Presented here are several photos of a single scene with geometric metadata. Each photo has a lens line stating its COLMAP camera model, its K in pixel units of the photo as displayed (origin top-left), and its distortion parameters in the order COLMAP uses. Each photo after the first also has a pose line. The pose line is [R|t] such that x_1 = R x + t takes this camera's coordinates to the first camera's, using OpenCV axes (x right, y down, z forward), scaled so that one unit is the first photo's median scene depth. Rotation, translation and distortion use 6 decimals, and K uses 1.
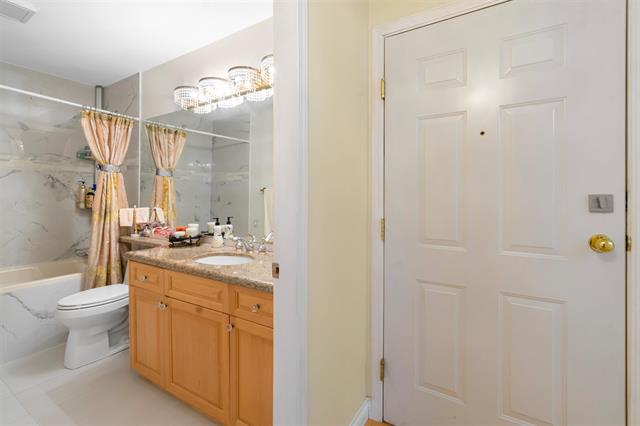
lens RADIAL K [[294.3, 0, 319.7], [0, 294.3, 199.5], [0, 0, 1]] dist [-0.001605, 0.000282]
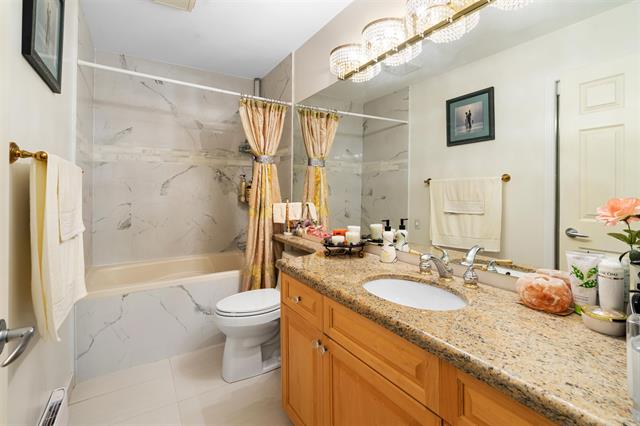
lens RADIAL K [[294.3, 0, 319.7], [0, 294.3, 199.5], [0, 0, 1]] dist [-0.001605, 0.000282]
pose [[0.898185, 0.012720, -0.439434, -0.151912], [-0.003141, 0.999742, 0.022518, -0.001331], [0.439607, -0.018845, 0.897993, 0.246244]]
